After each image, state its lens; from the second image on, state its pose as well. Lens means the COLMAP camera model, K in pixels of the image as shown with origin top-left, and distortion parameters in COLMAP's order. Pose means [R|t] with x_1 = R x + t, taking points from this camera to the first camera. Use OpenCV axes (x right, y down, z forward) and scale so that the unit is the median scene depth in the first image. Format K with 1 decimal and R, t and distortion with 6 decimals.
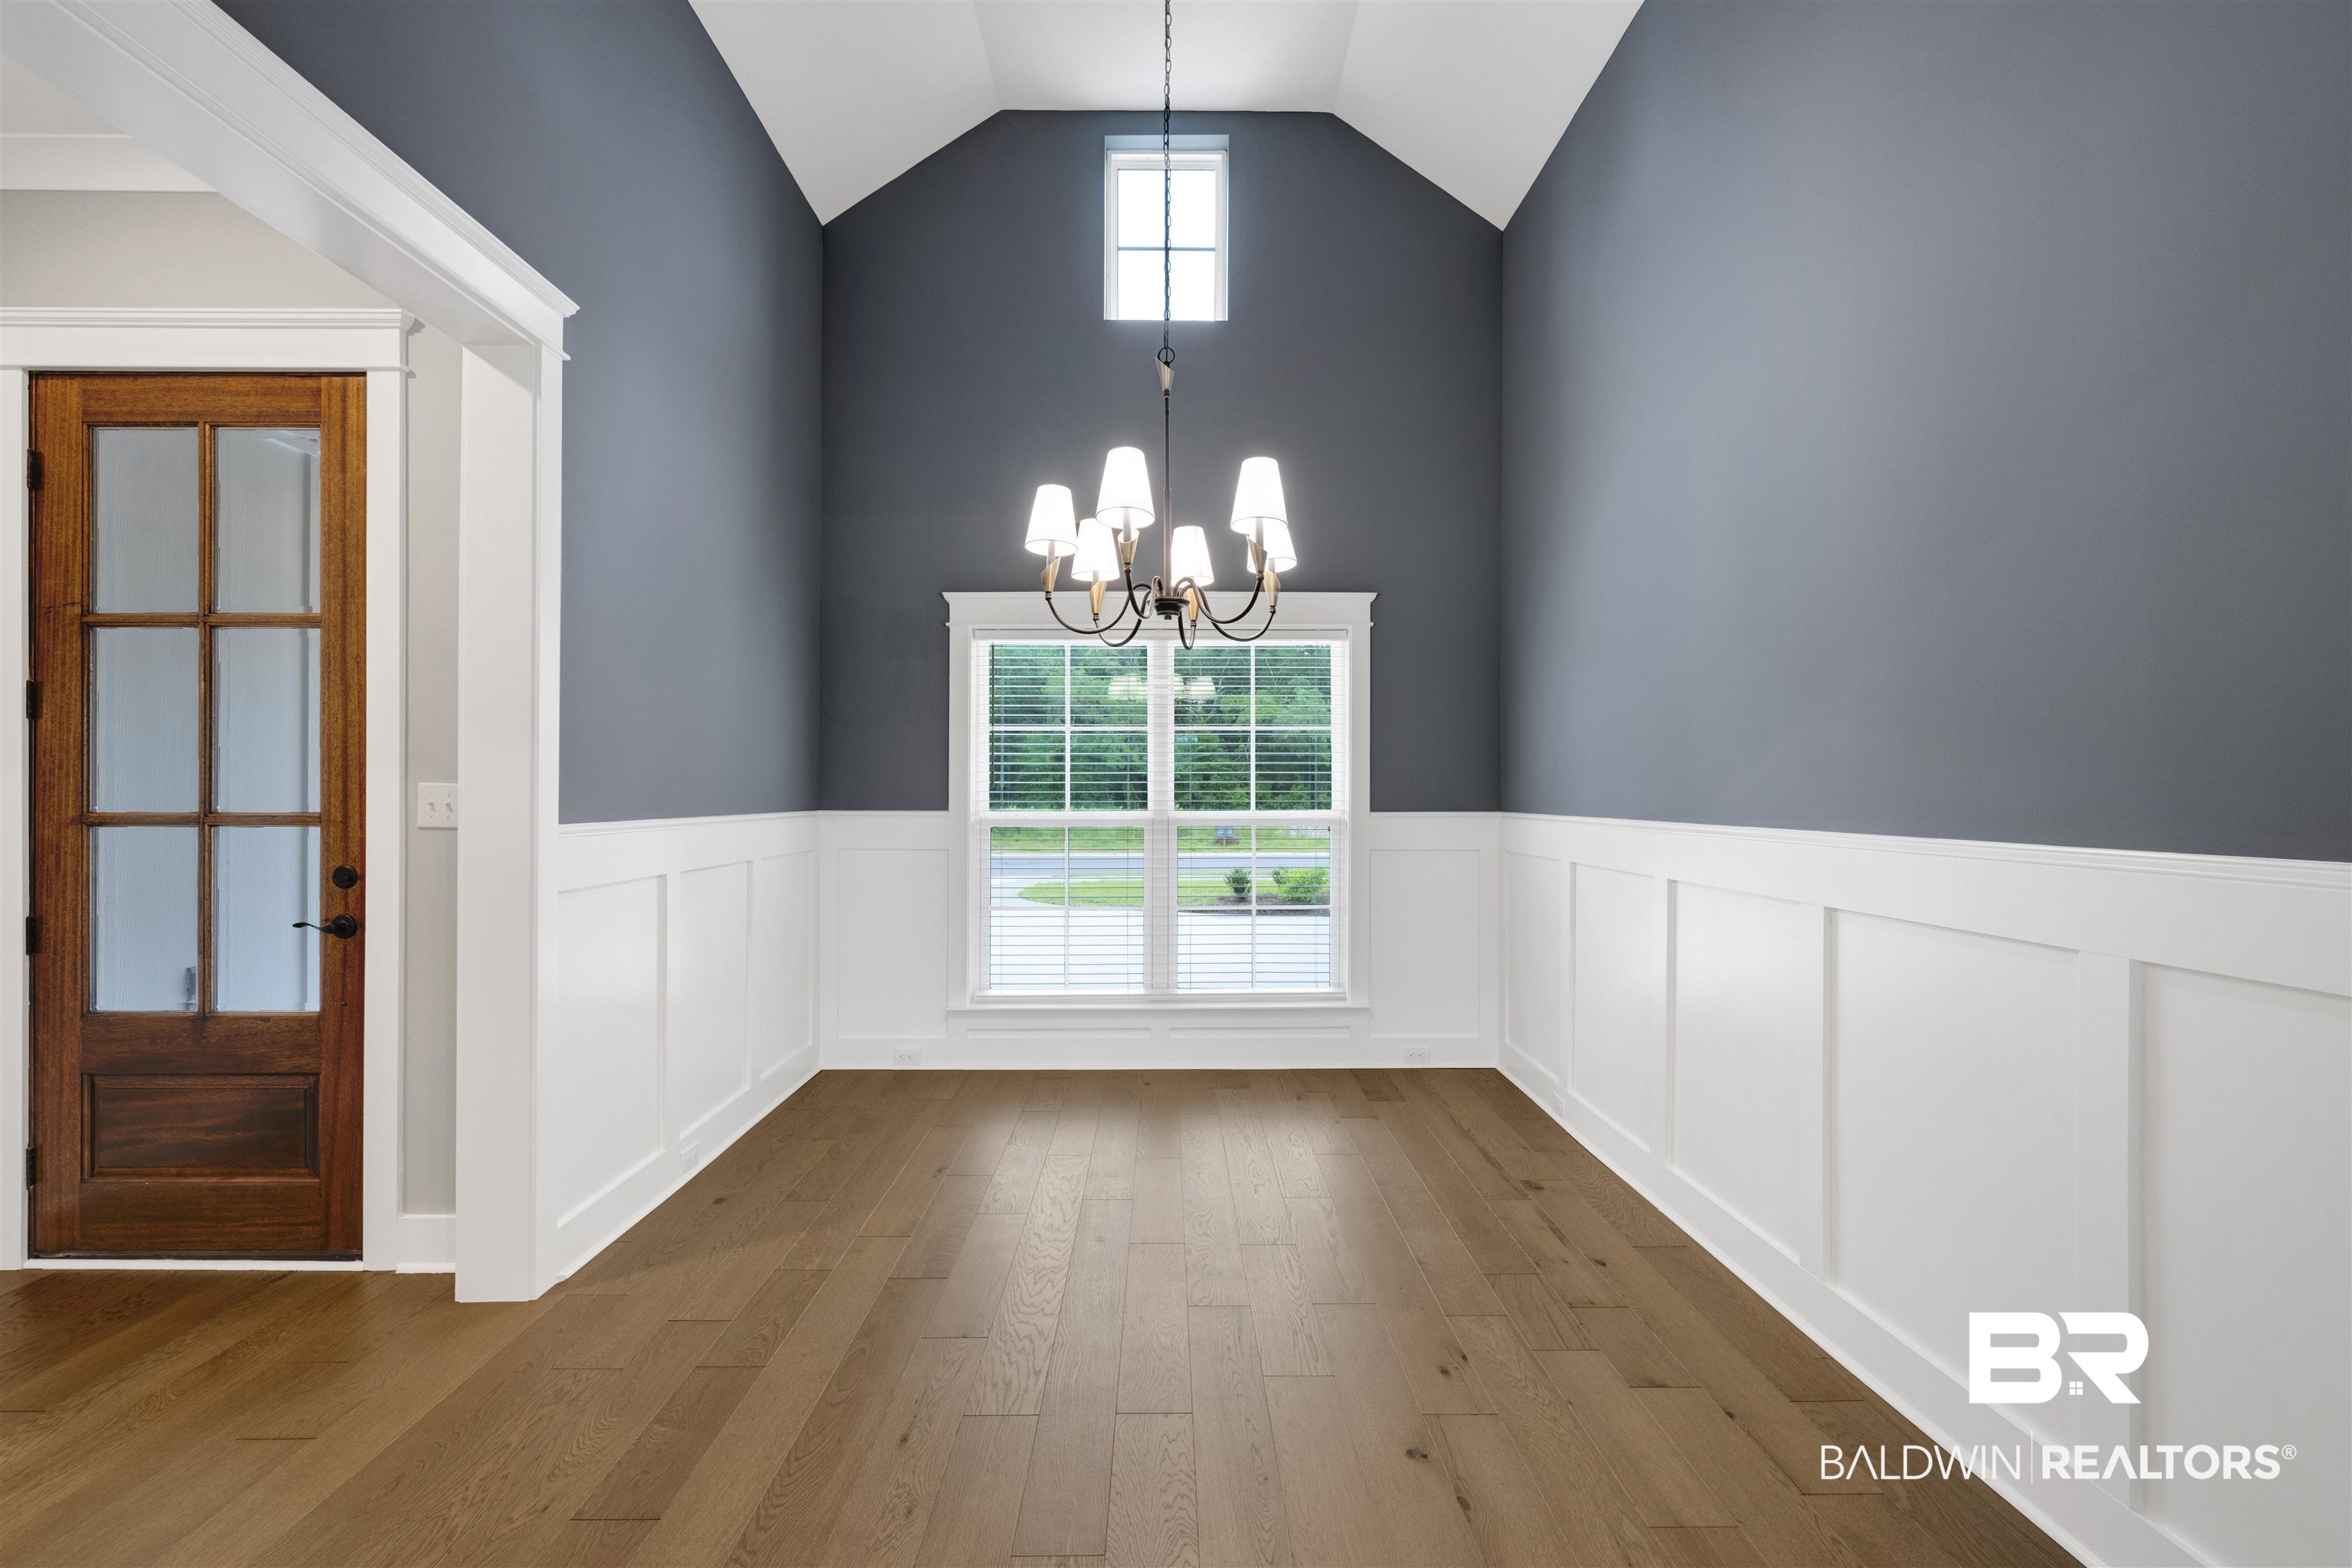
lens RADIAL K [[983.1, 0, 1166.5], [0, 983.1, 782.6], [0, 0, 1]] dist [0.001688, 0.000366]
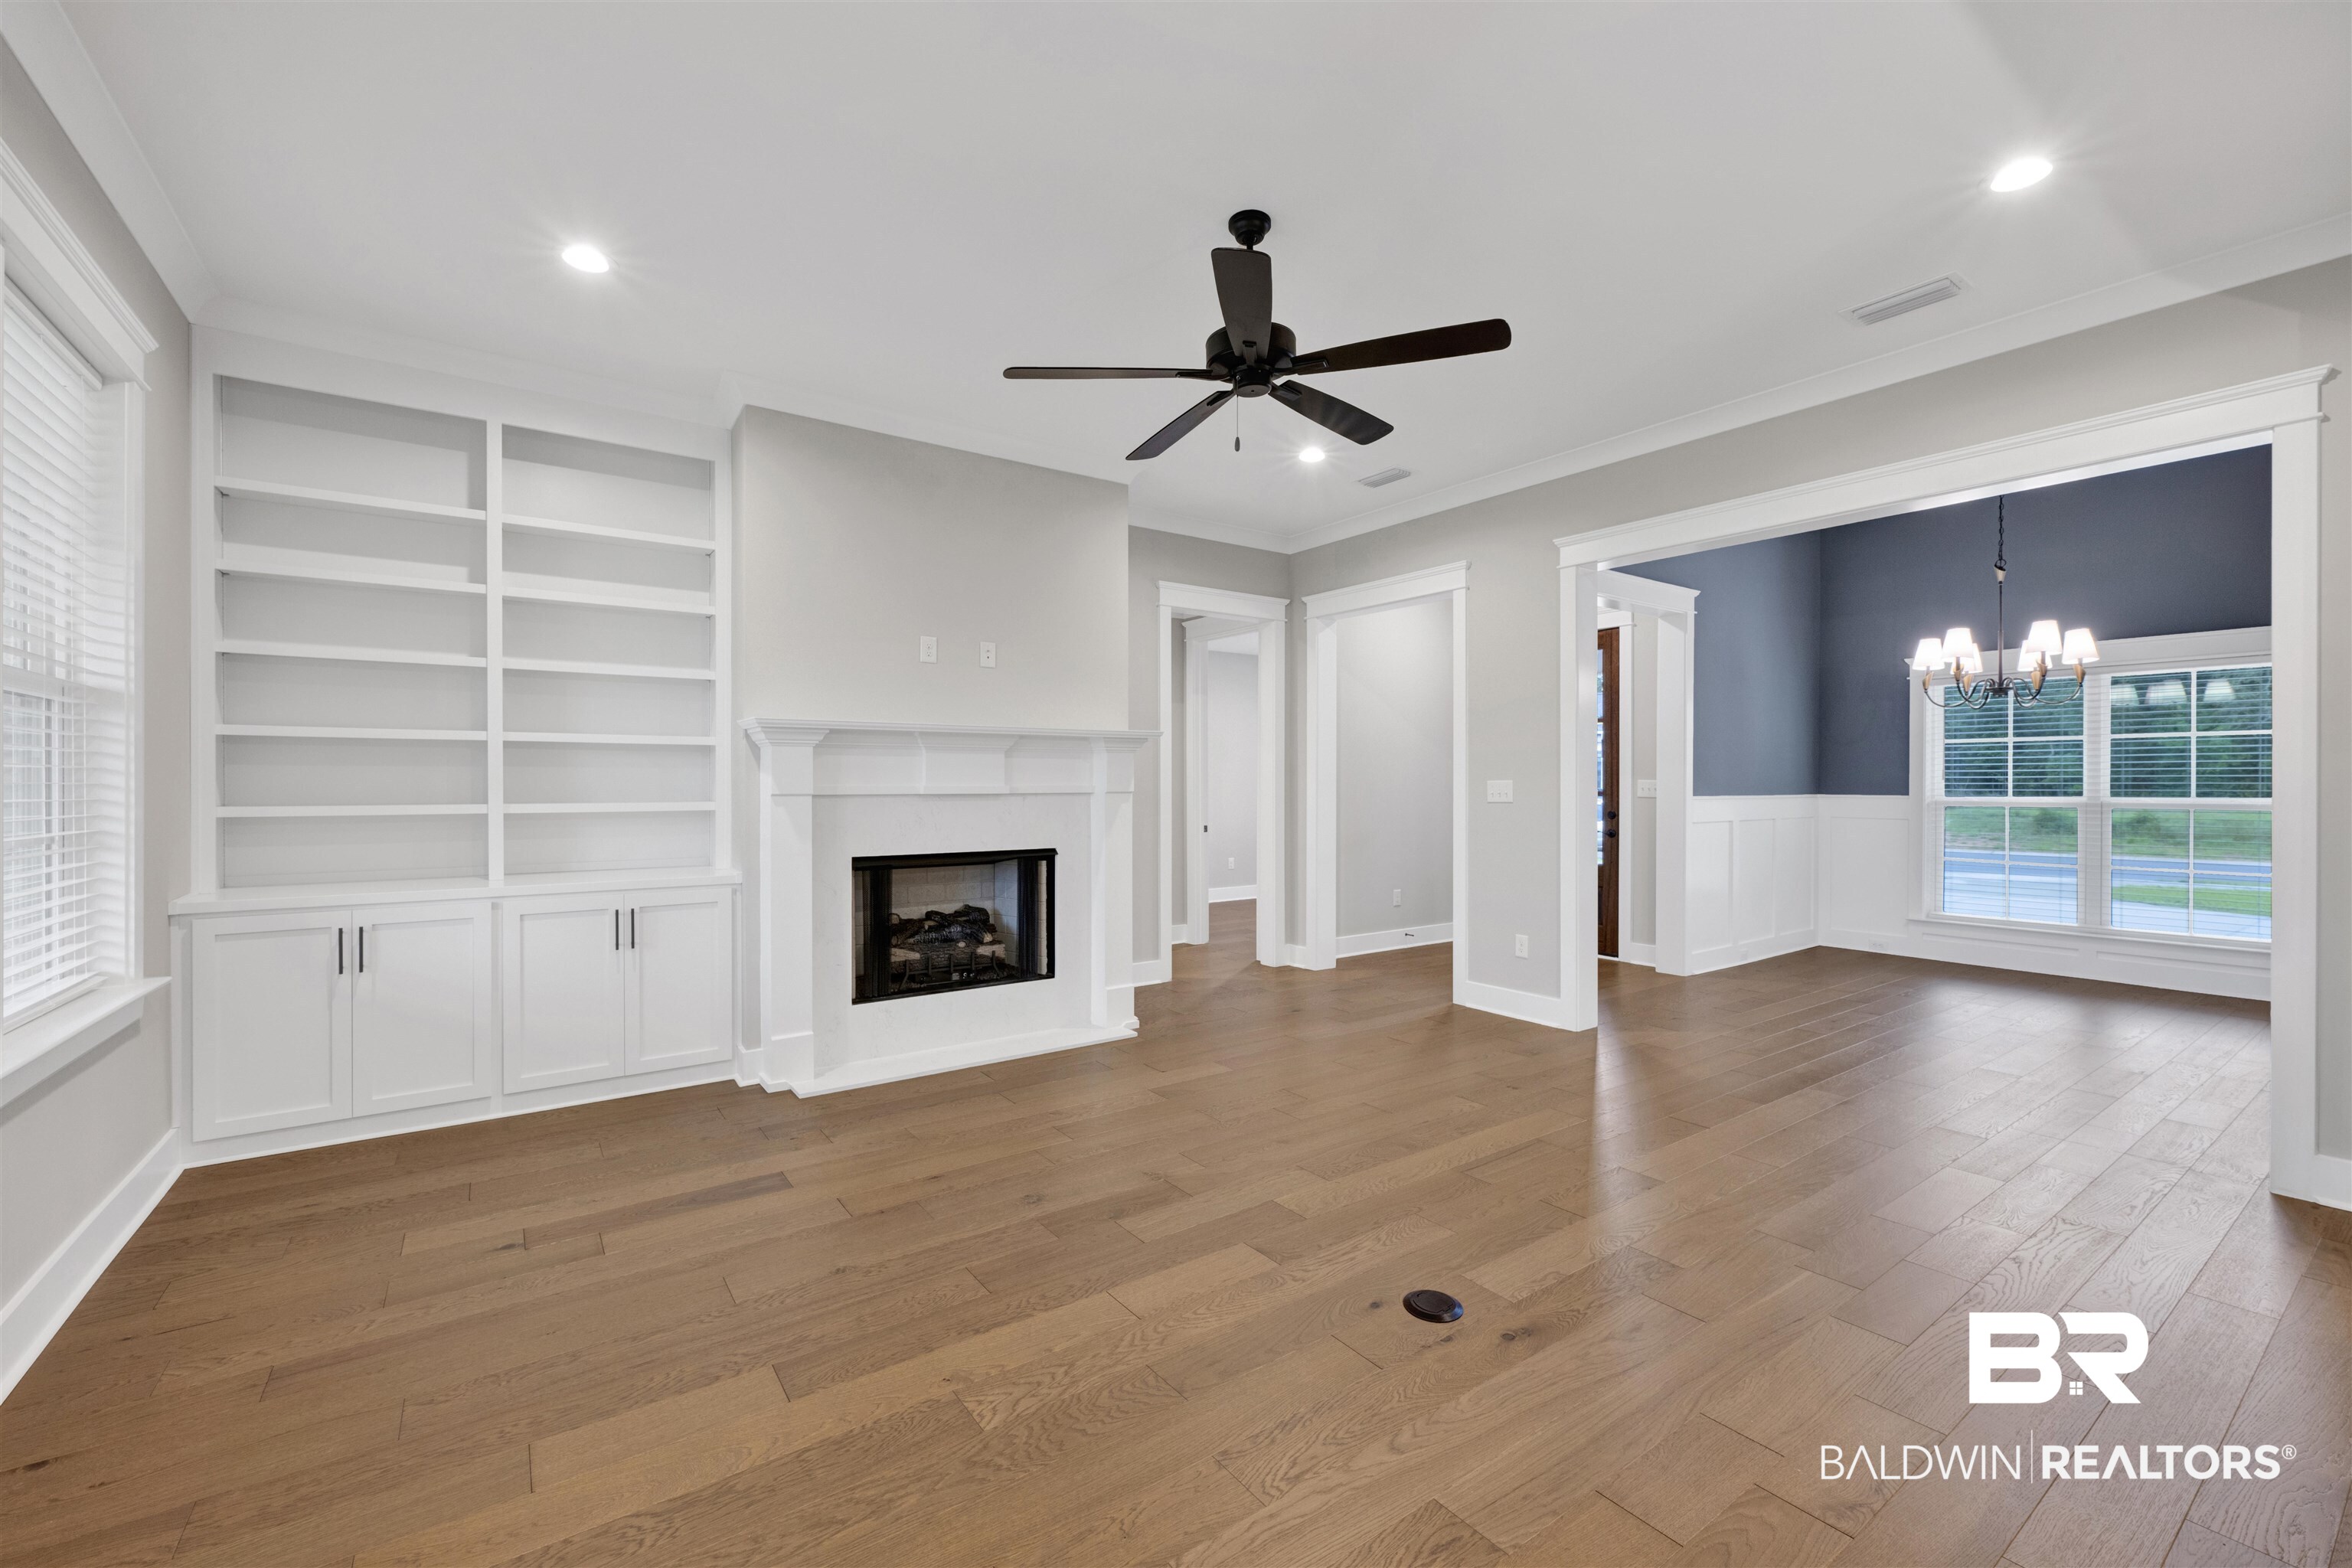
lens RADIAL K [[1005.4, 0, 1198.3], [0, 1005.4, 783.1], [0, 0, 1]] dist [0.004818, -0.000473]
pose [[0.595089, 0.000048, -0.803660, 0.404720], [0.008172, 0.999948, 0.006111, -0.010307], [0.803618, -0.010205, 0.595058, -0.894728]]
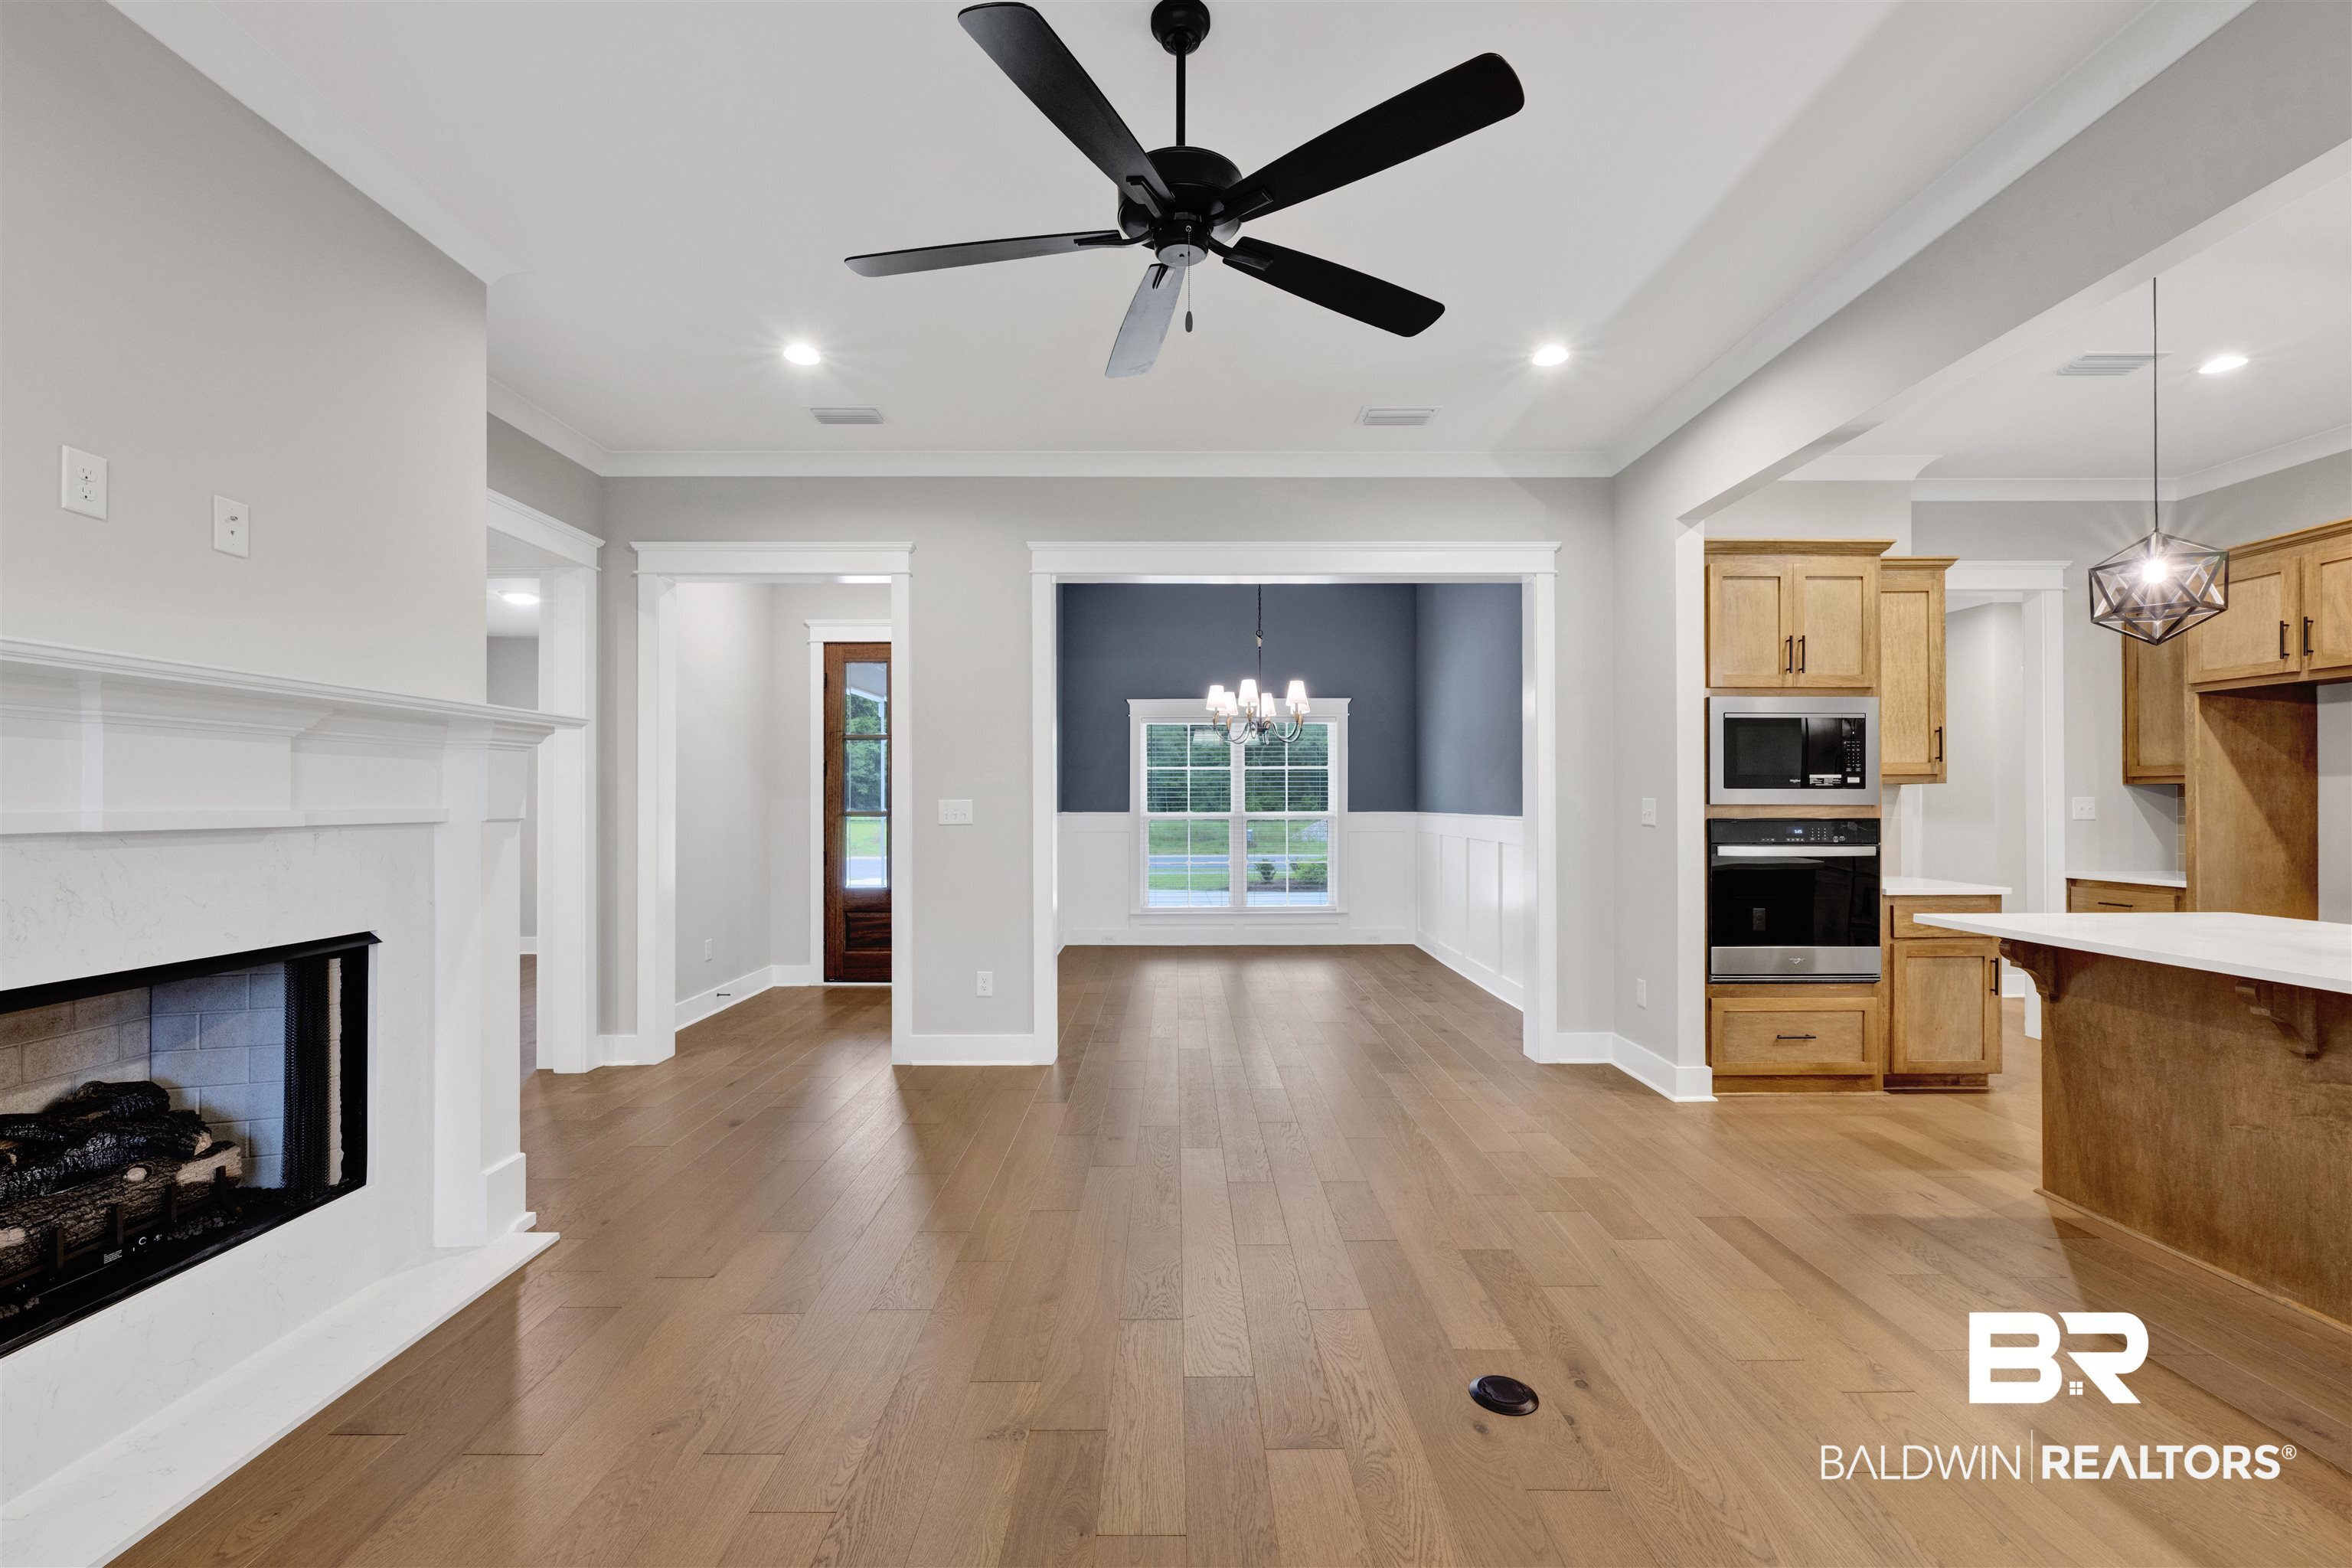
lens RADIAL K [[983.1, 0, 1211.7], [0, 983.1, 794.0], [0, 0, 1]] dist [0.001688, 0.000366]
pose [[0.999435, -0.002512, 0.033507, -0.127696], [0.002434, 0.999994, 0.002372, -0.010790], [-0.033513, -0.002289, 0.999436, -0.936178]]
